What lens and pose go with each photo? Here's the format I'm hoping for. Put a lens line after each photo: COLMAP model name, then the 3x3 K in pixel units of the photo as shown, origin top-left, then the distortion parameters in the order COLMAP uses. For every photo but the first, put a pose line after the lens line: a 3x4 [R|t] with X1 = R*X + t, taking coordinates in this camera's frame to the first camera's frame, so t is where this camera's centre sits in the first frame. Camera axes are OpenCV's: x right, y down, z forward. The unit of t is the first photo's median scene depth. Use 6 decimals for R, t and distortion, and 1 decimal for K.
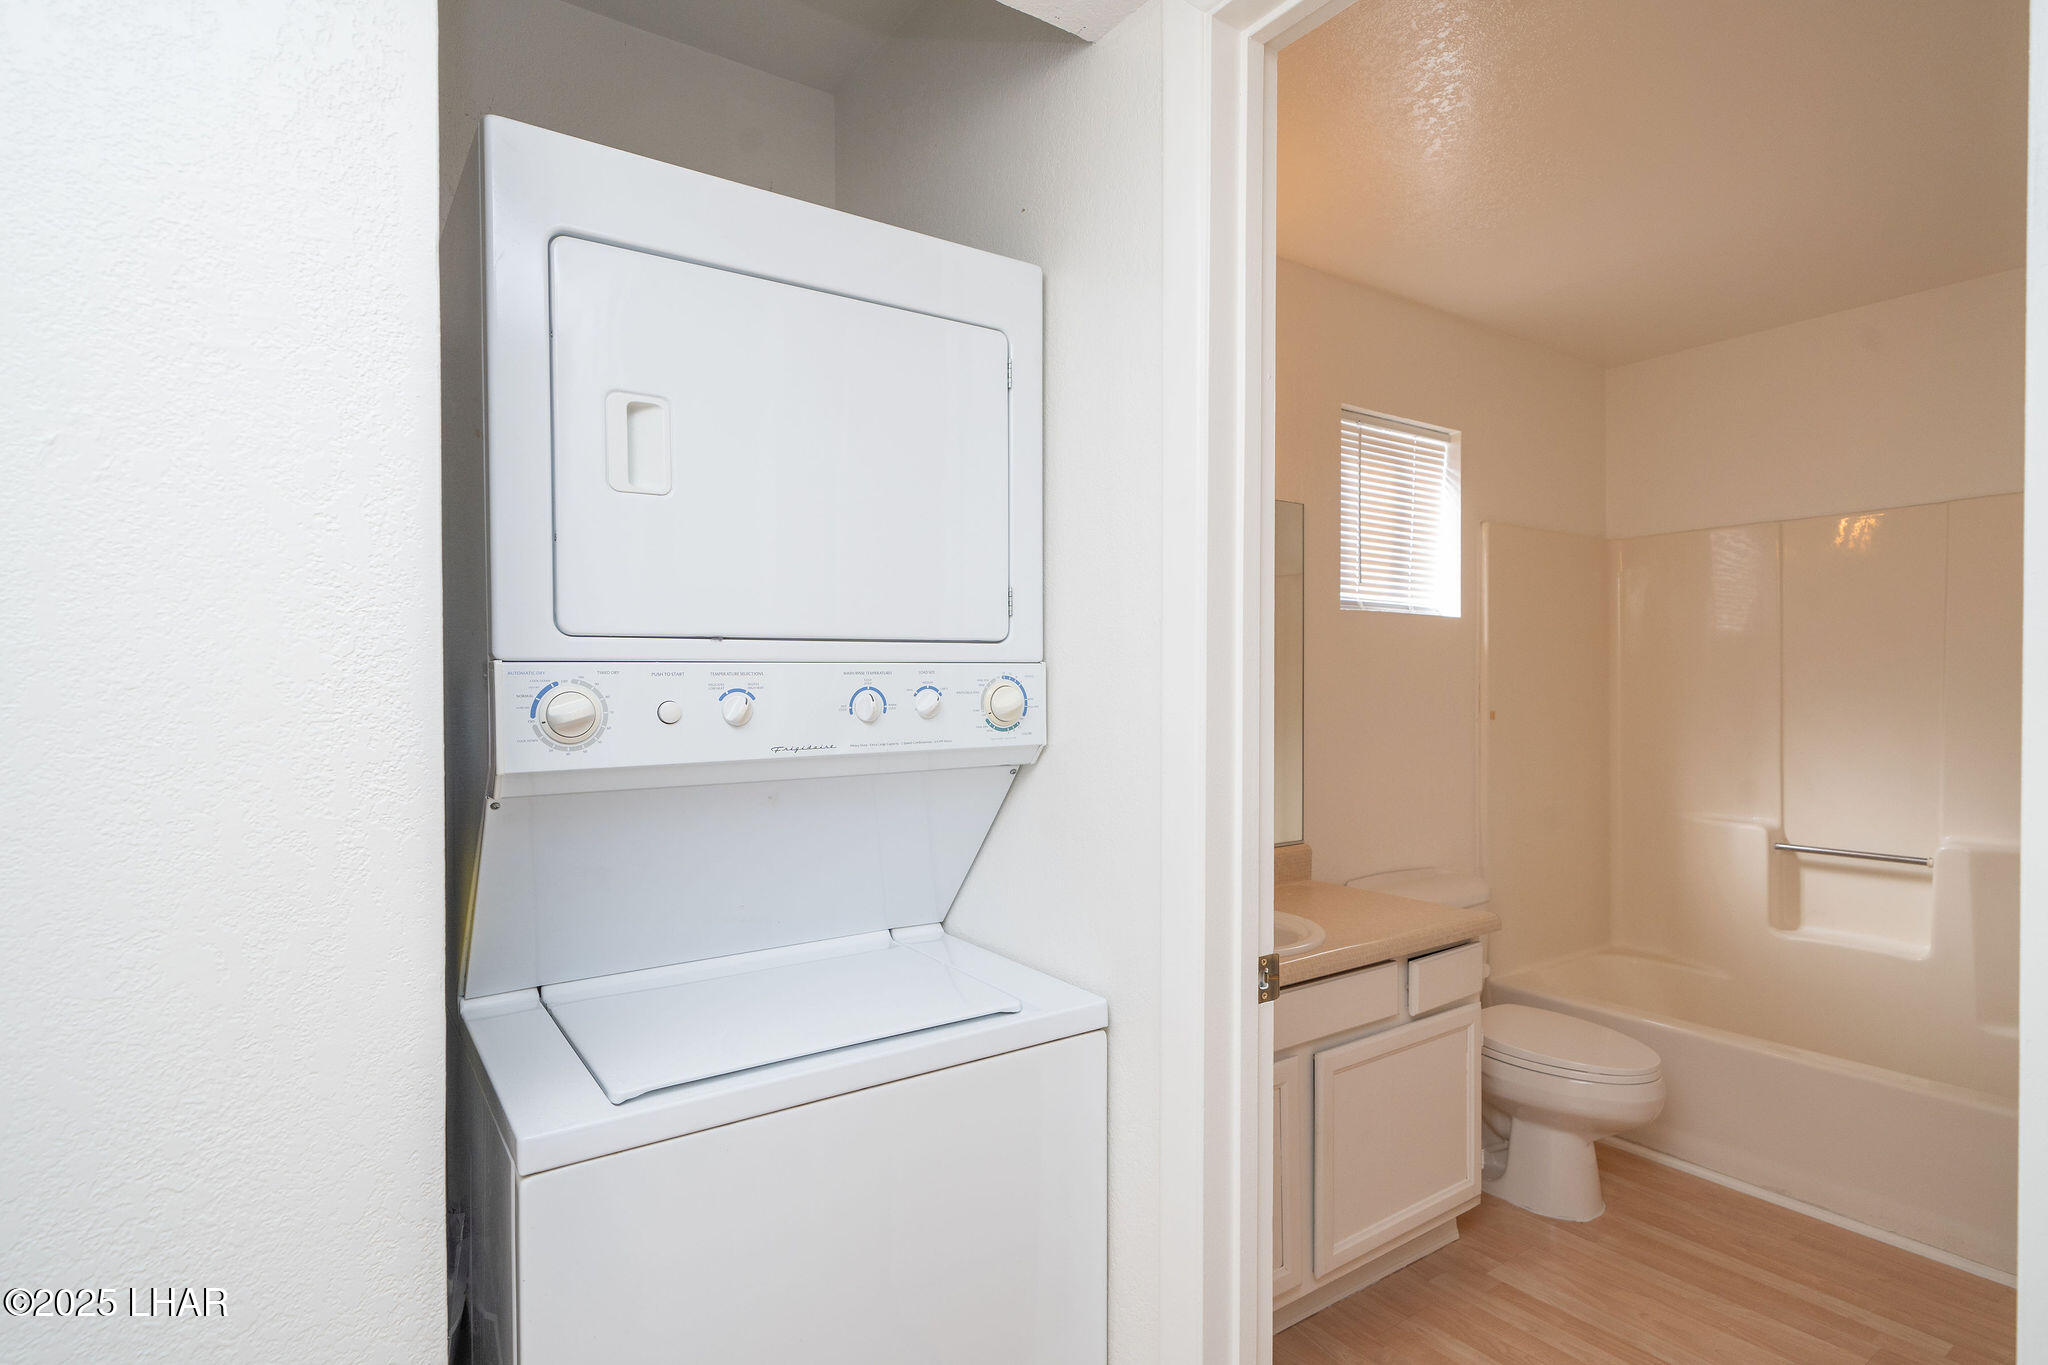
lens RADIAL K [[1058.5, 0, 1036.0], [0, 1058.5, 682.2], [0, 0, 1]] dist [0.007369, 0.001831]
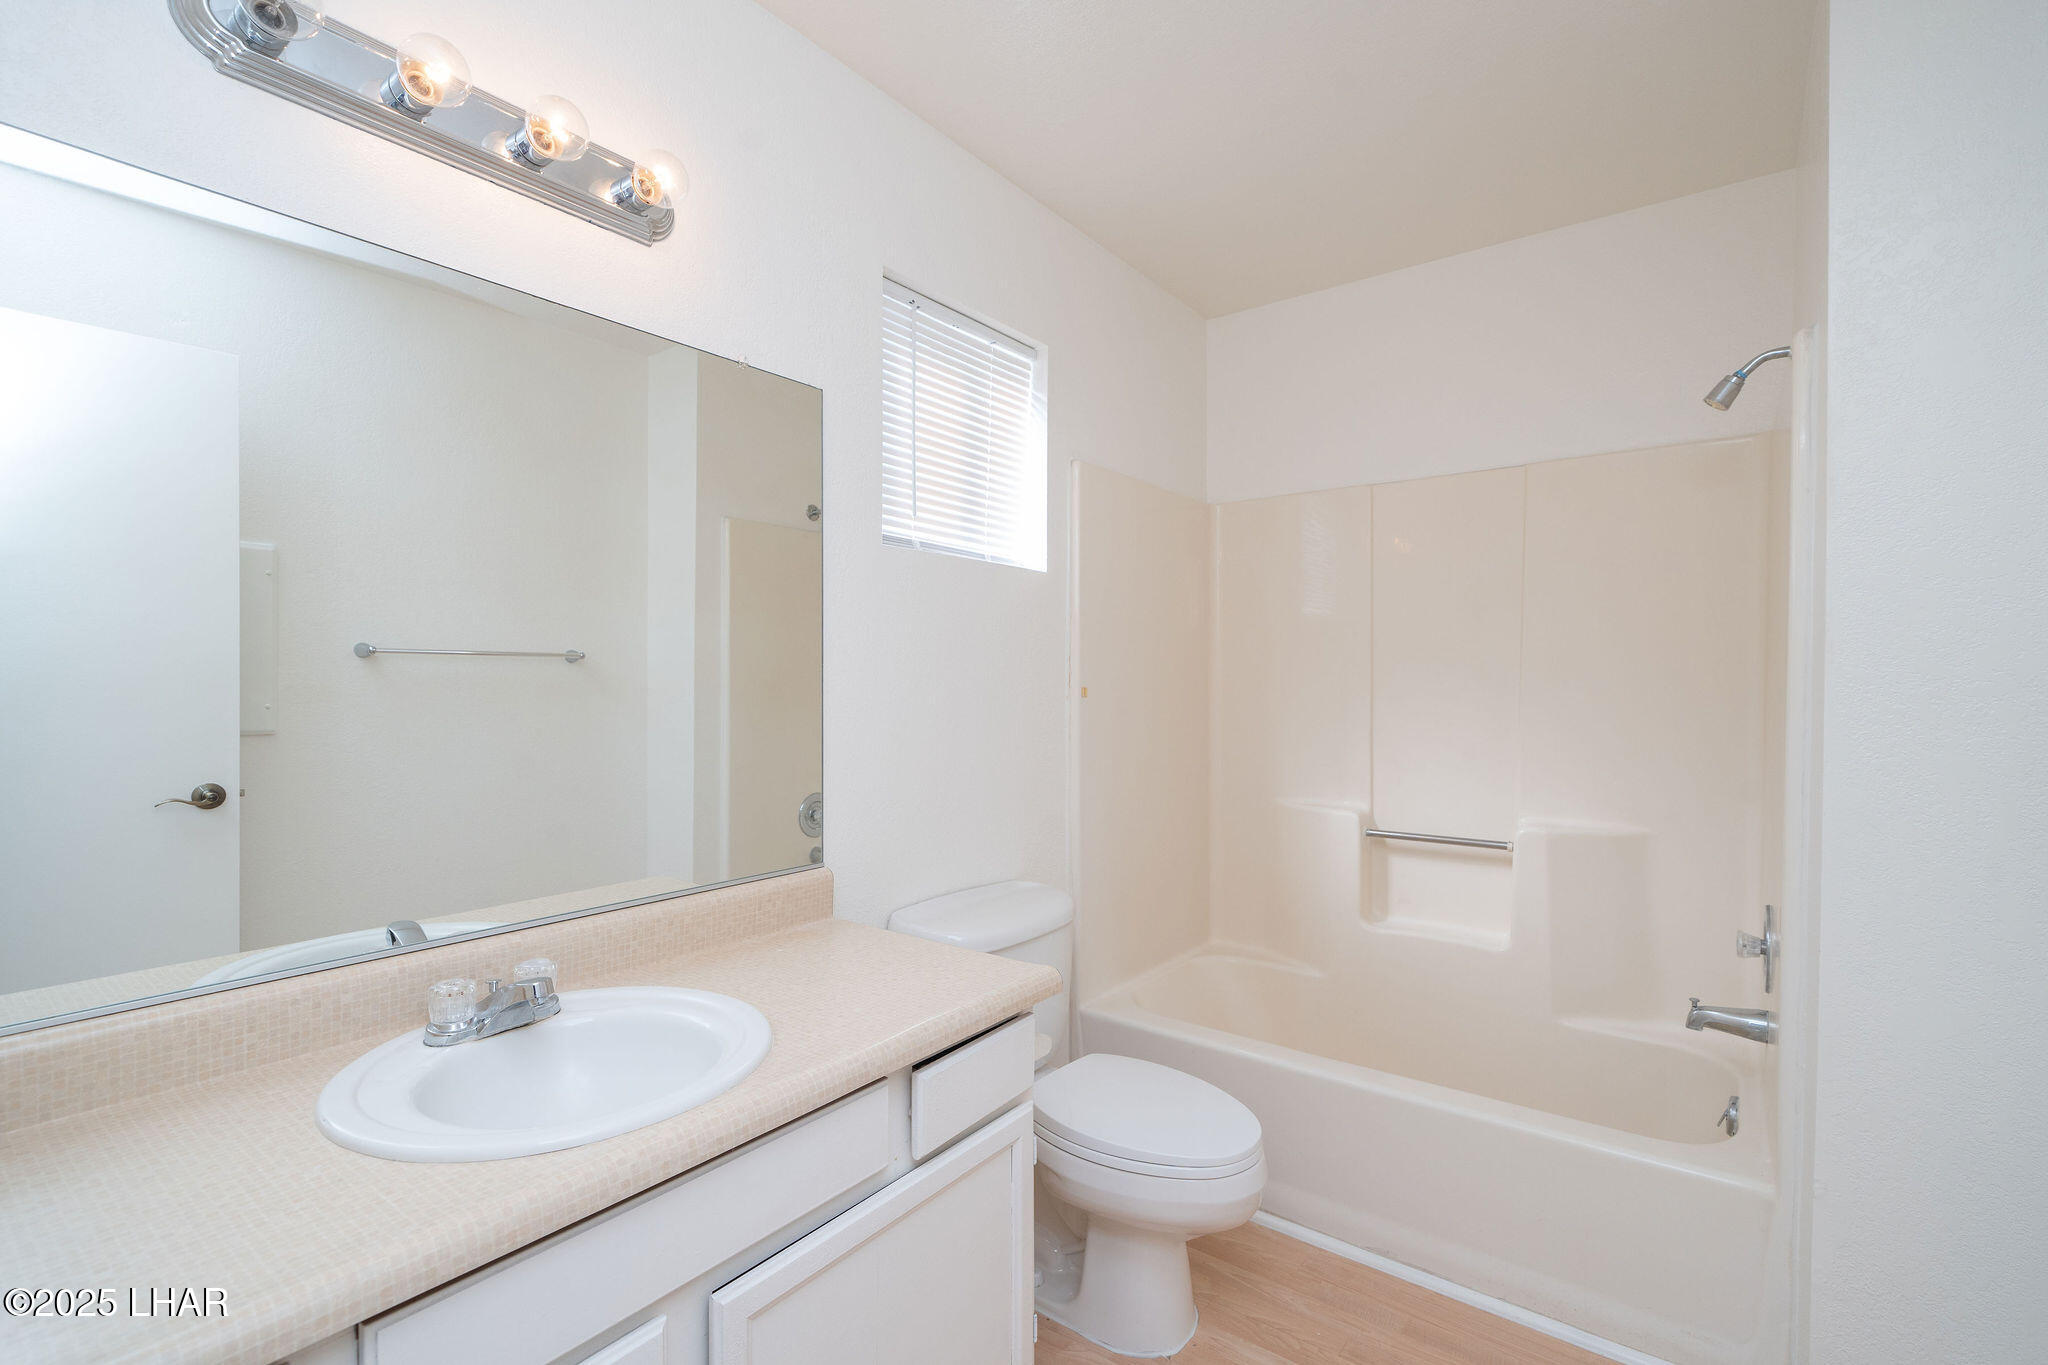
lens RADIAL K [[910.8, 0, 1019.1], [0, 910.8, 684.1], [0, 0, 1]] dist [-0.005582, -0.000153]
pose [[0.959735, 0.003982, 0.280877, 0.183834], [-0.004781, 0.999986, 0.002162, 0.023922], [-0.280865, -0.003417, 0.959741, 0.331907]]
